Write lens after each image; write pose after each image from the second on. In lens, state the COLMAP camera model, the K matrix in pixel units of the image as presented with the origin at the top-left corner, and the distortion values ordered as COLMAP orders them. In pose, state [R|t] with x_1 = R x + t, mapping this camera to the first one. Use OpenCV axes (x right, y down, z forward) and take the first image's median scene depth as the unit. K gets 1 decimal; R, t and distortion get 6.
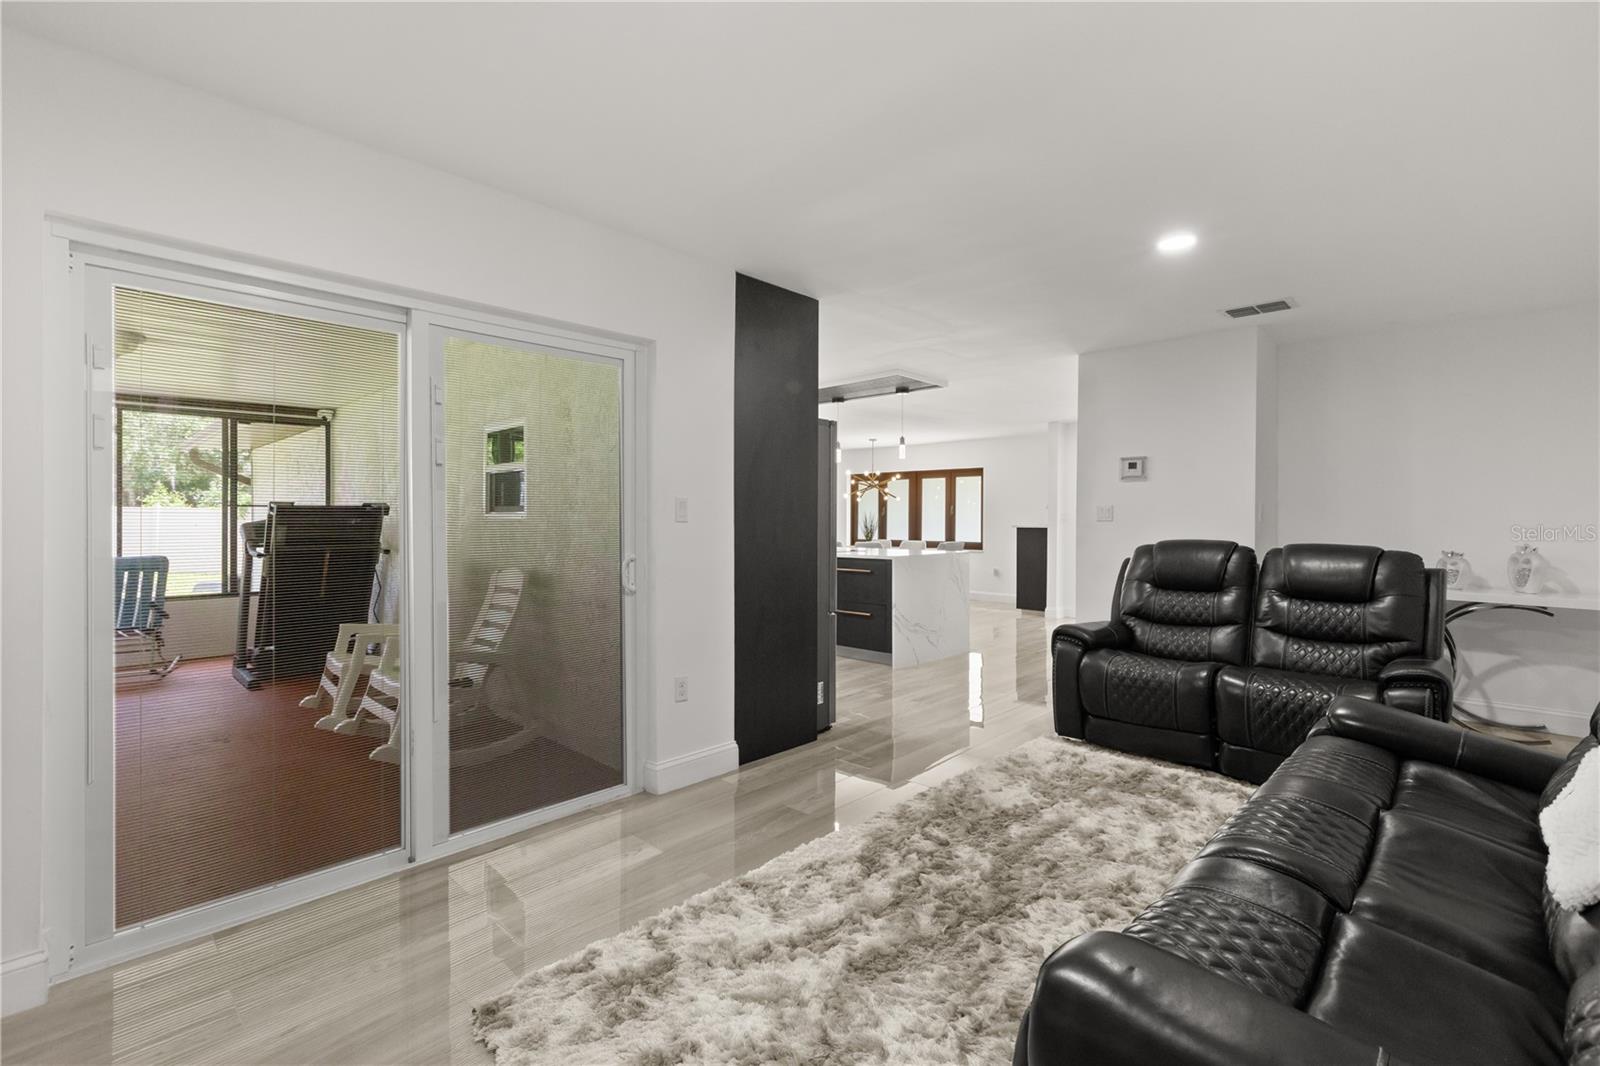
lens RADIAL K [[714.0, 0, 803.6], [0, 714.0, 524.3], [0, 0, 1]] dist [0.001832, -0.000910]
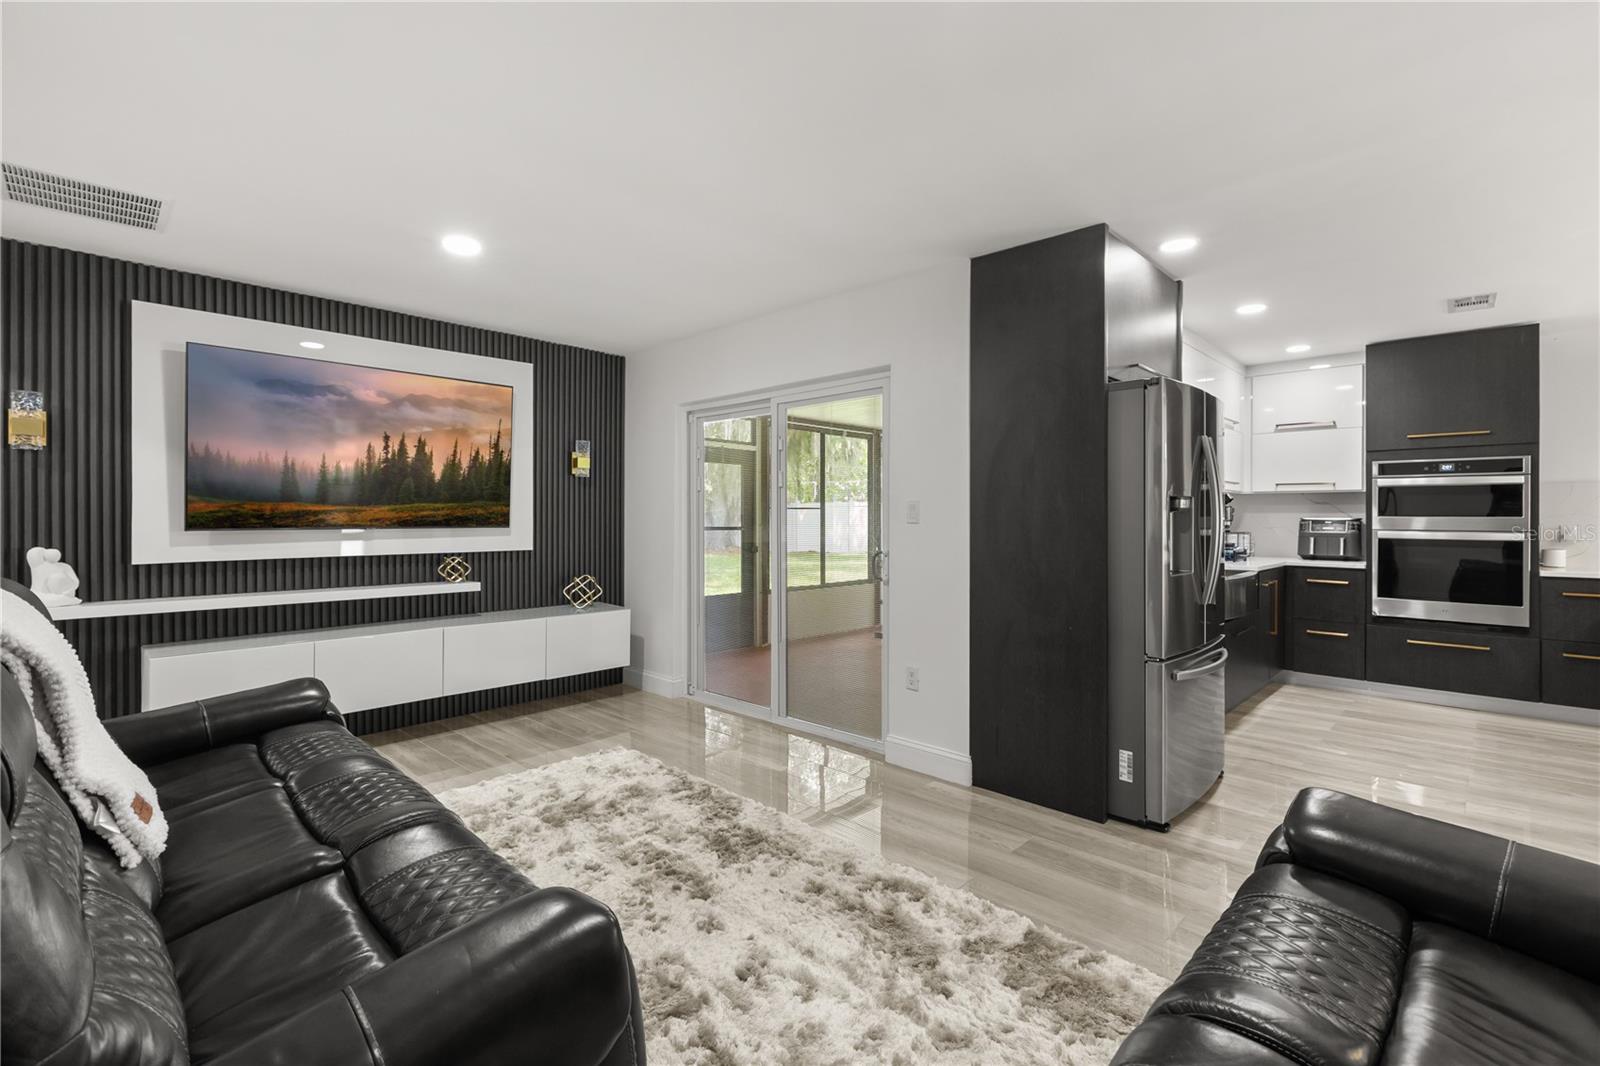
lens RADIAL K [[714.0, 0, 814.7], [0, 714.0, 518.6], [0, 0, 1]] dist [0.001832, -0.000910]
pose [[-0.001127, 0.000850, -0.999999, 0.268950], [-0.008283, 0.999965, 0.000859, -0.003079], [0.999965, 0.008284, -0.001120, 0.251719]]
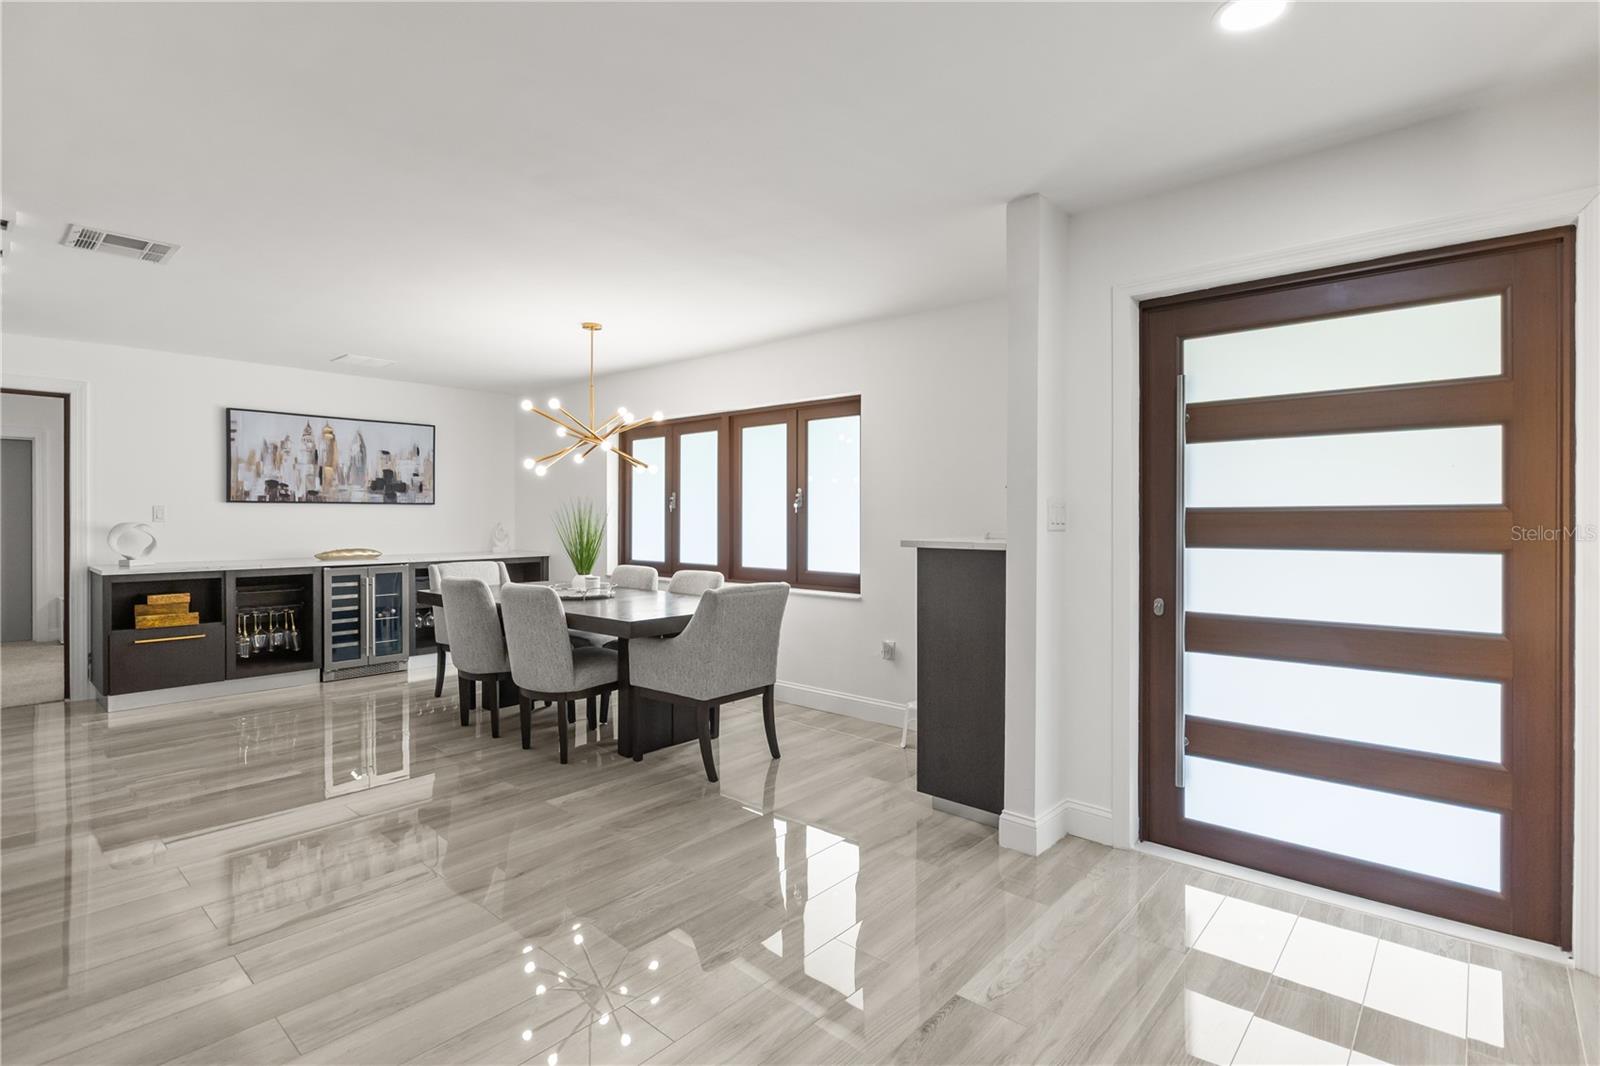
lens RADIAL K [[772.7, 0, 796.8], [0, 772.7, 517.9], [0, 0, 1]] dist [-0.001042, 0.000099]
pose [[0.999547, -0.005255, 0.029624, 0.195300], [0.005310, 0.999984, -0.001786, -0.006754], [-0.029615, 0.001942, 0.999560, 0.541936]]
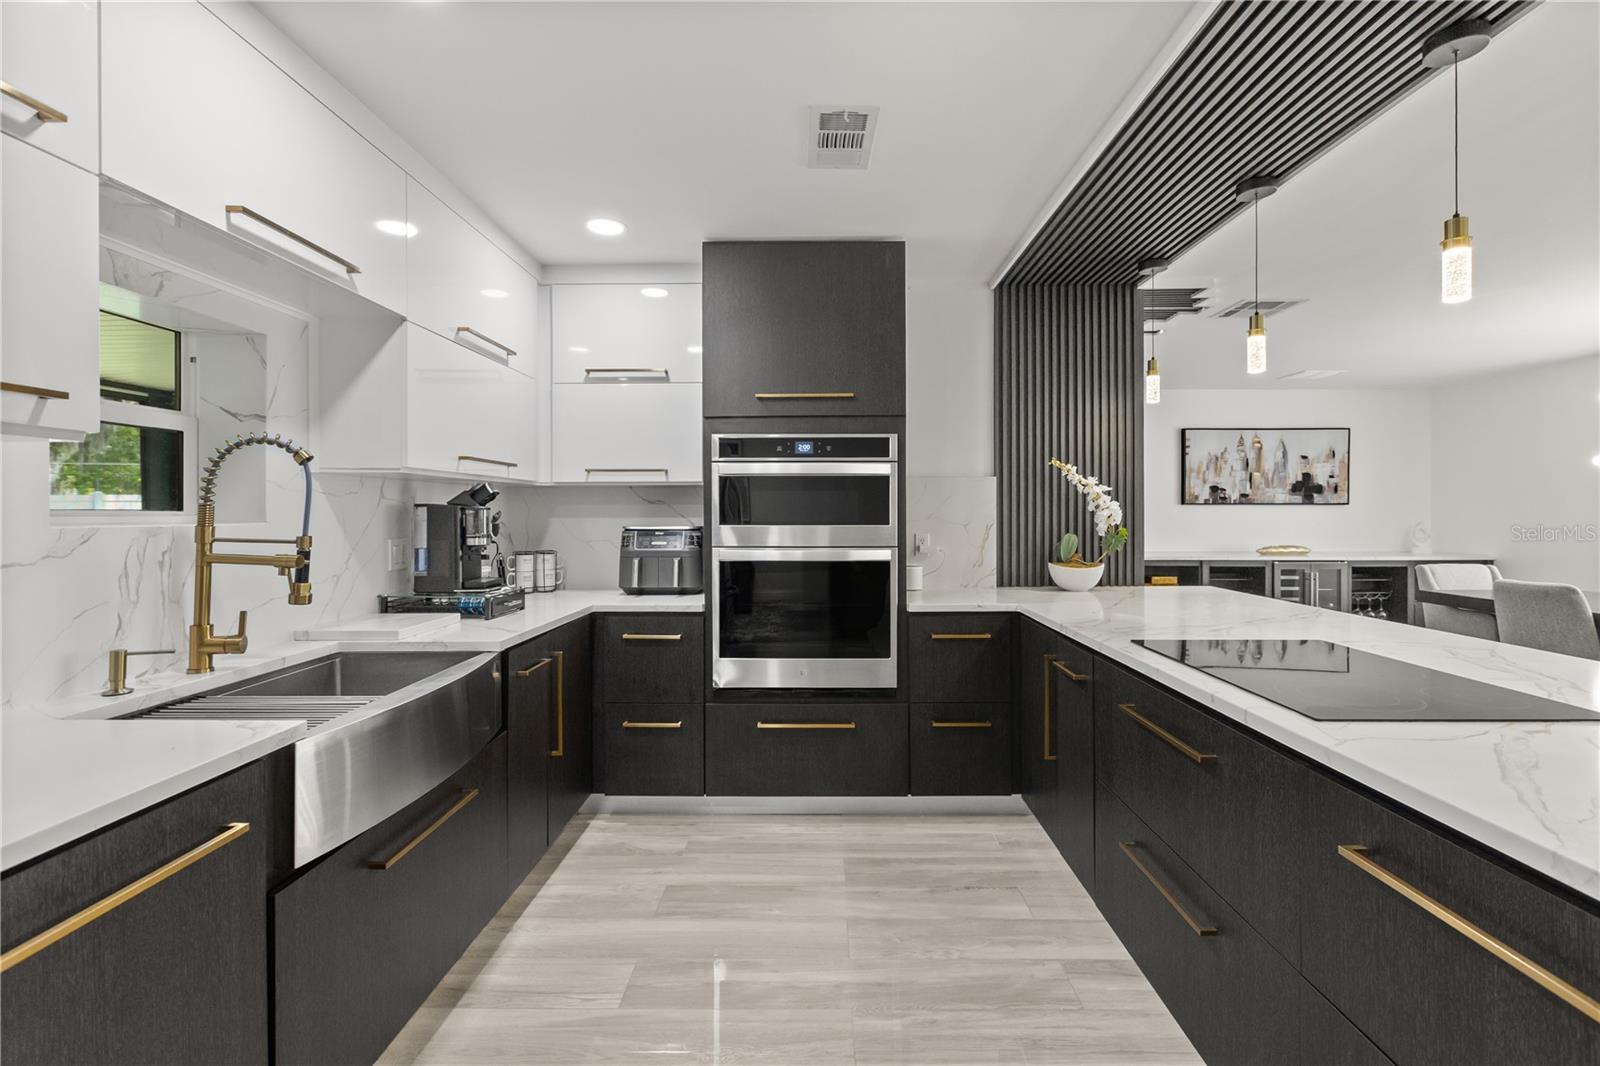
lens RADIAL K [[714.0, 0, 812.4], [0, 714.0, 514.3], [0, 0, 1]] dist [0.001832, -0.000910]
pose [[0.686805, -0.002444, -0.726838, 0.047322], [-0.000556, 0.999992, -0.003888, -0.009748], [0.726842, 0.003074, 0.686798, 0.439185]]
